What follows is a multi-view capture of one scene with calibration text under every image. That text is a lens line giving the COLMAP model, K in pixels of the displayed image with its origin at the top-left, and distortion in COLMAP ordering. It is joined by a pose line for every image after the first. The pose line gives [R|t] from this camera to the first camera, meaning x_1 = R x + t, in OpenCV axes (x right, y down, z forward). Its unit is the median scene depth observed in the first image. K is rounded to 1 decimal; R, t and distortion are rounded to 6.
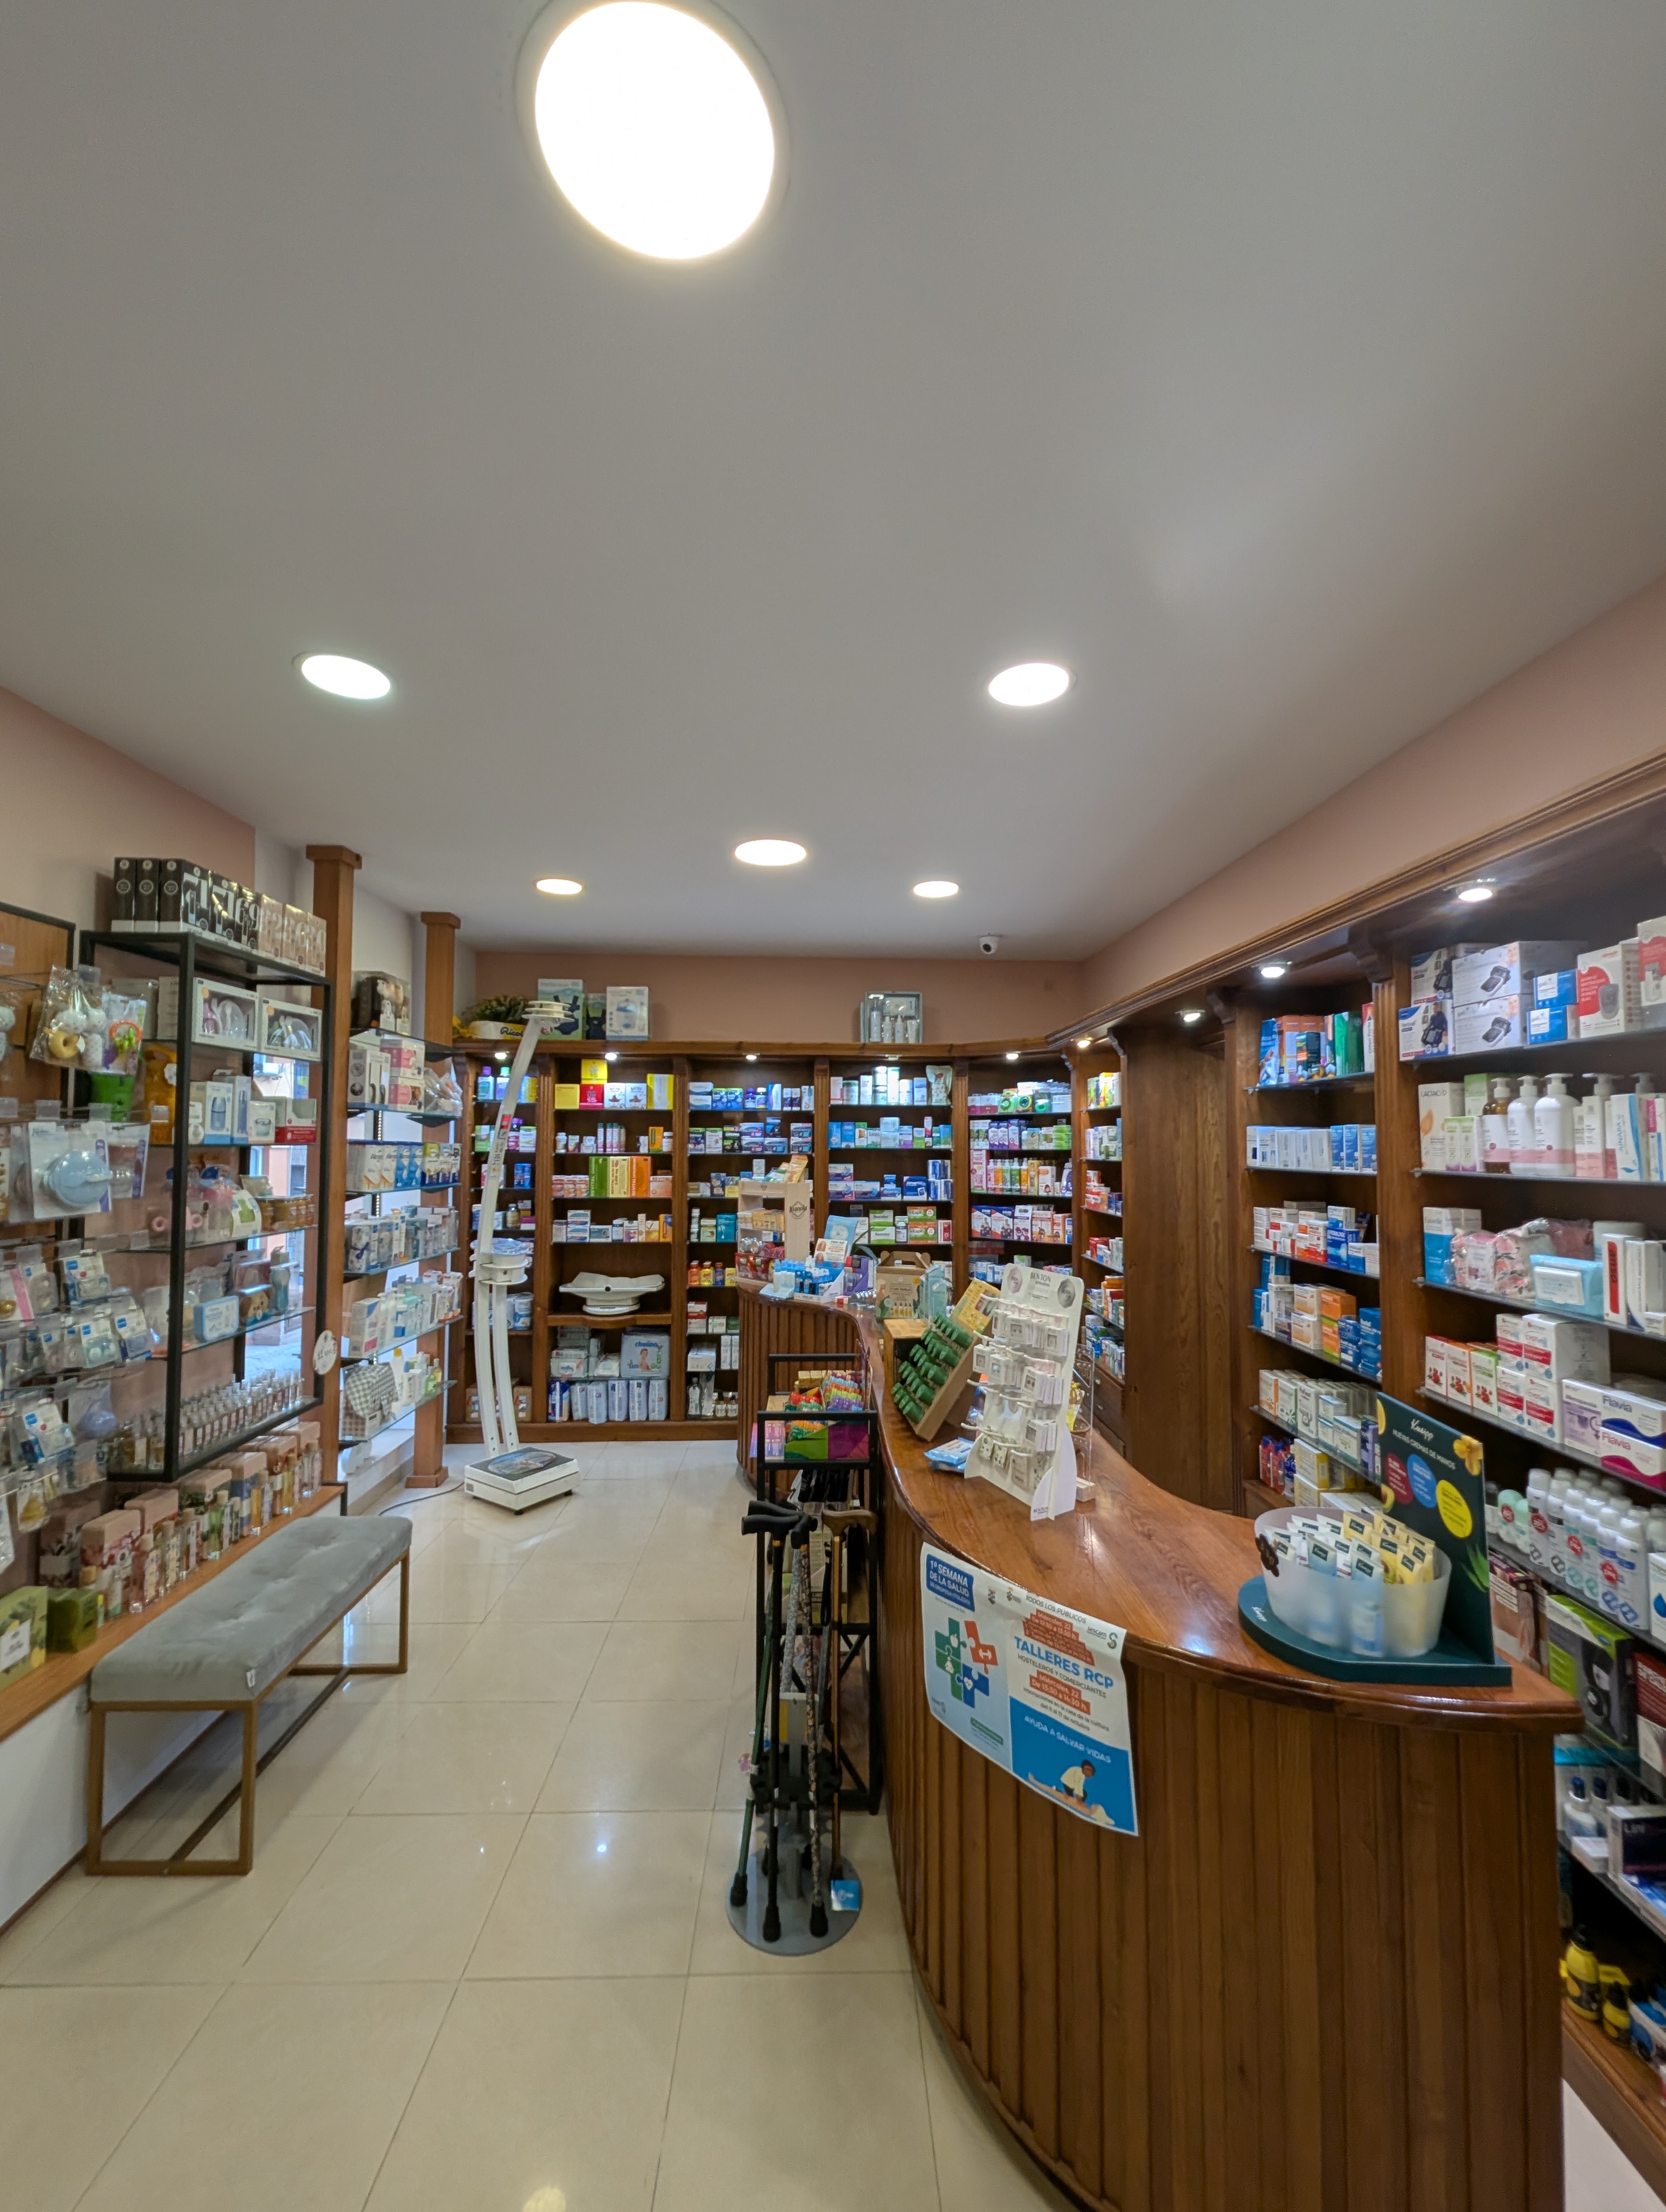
lens RADIAL K [[911.1, 0, 838.7], [0, 911.1, 1105.6], [0, 0, 1]] dist [0.000306, -0.000276]
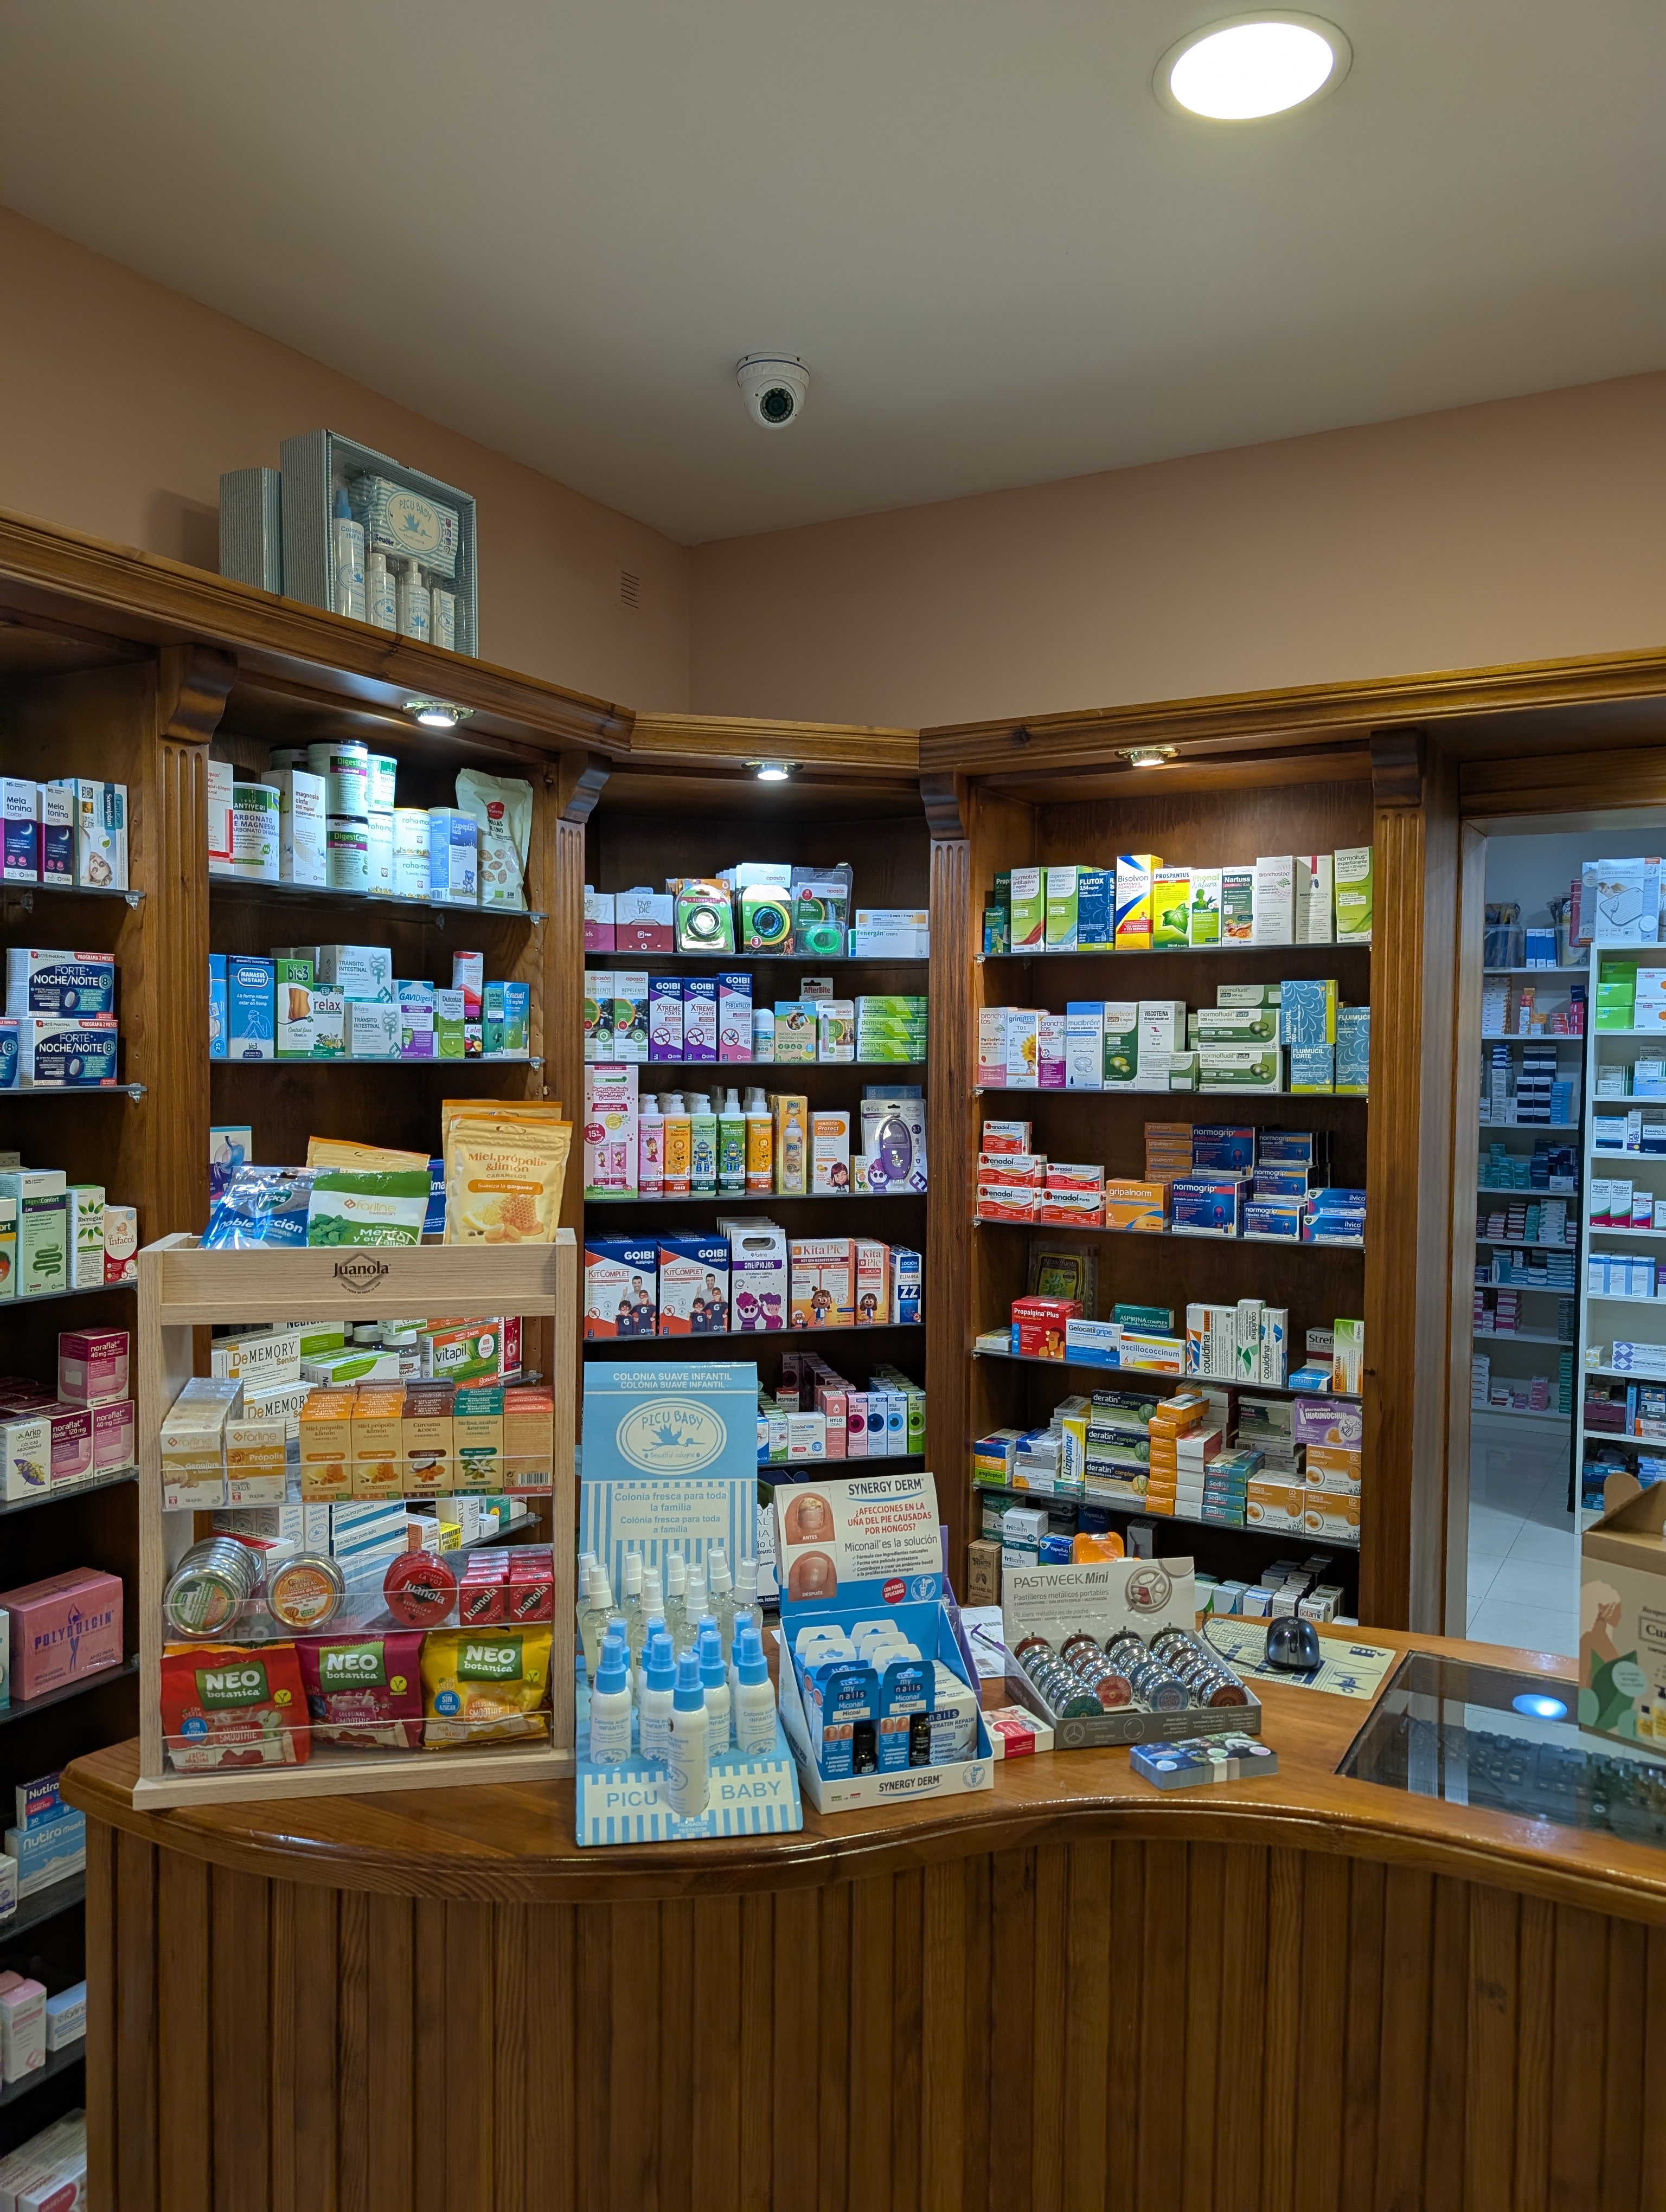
lens RADIAL K [[1582.6, 0, 842.0], [0, 1582.6, 1106.3], [0, 0, 1]] dist [0.021939, -0.022937]
pose [[0.527275, -0.031073, 0.849126, -0.505822], [-0.041079, 0.997230, 0.062001, 0.048819], [-0.848701, -0.067573, 0.524538, 1.214650]]
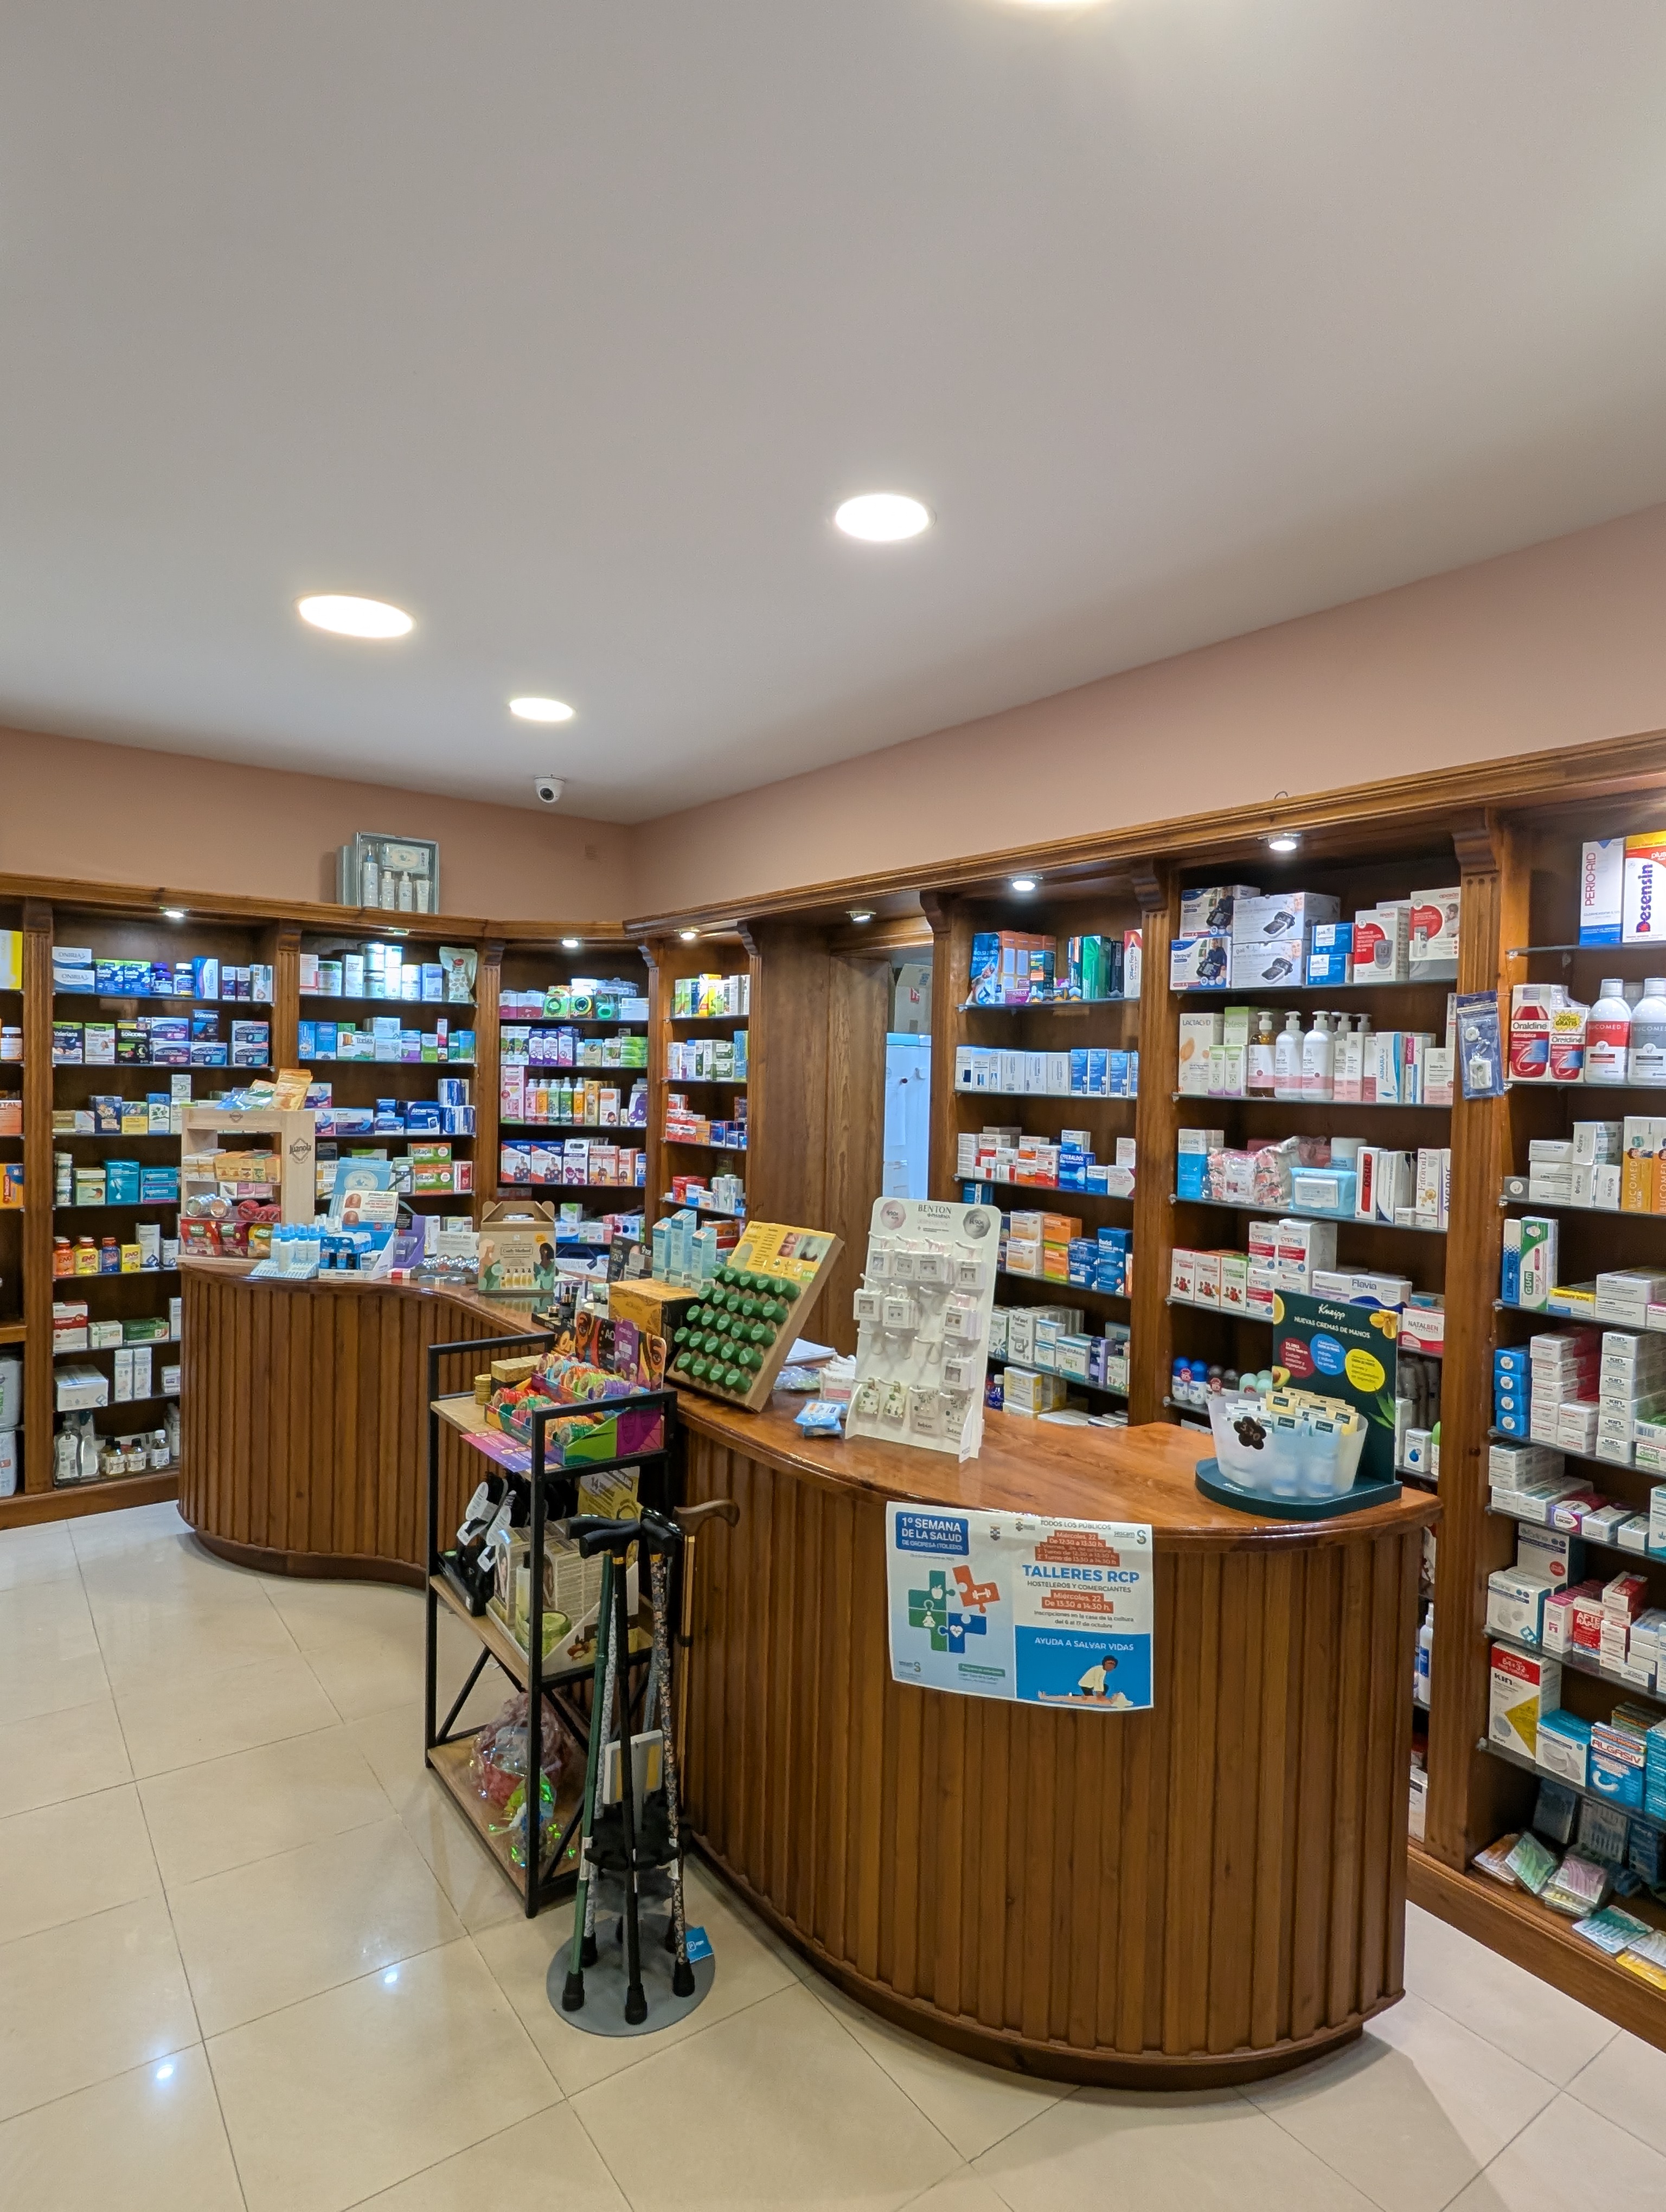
lens RADIAL K [[1237.1, 0, 843.6], [0, 1237.1, 1111.9], [0, 0, 1]] dist [0.002242, -0.000121]
pose [[0.821691, -0.003637, 0.569921, -0.378021], [-0.044417, 0.996530, 0.070398, 0.005451], [-0.568200, -0.083160, 0.818678, 0.030601]]
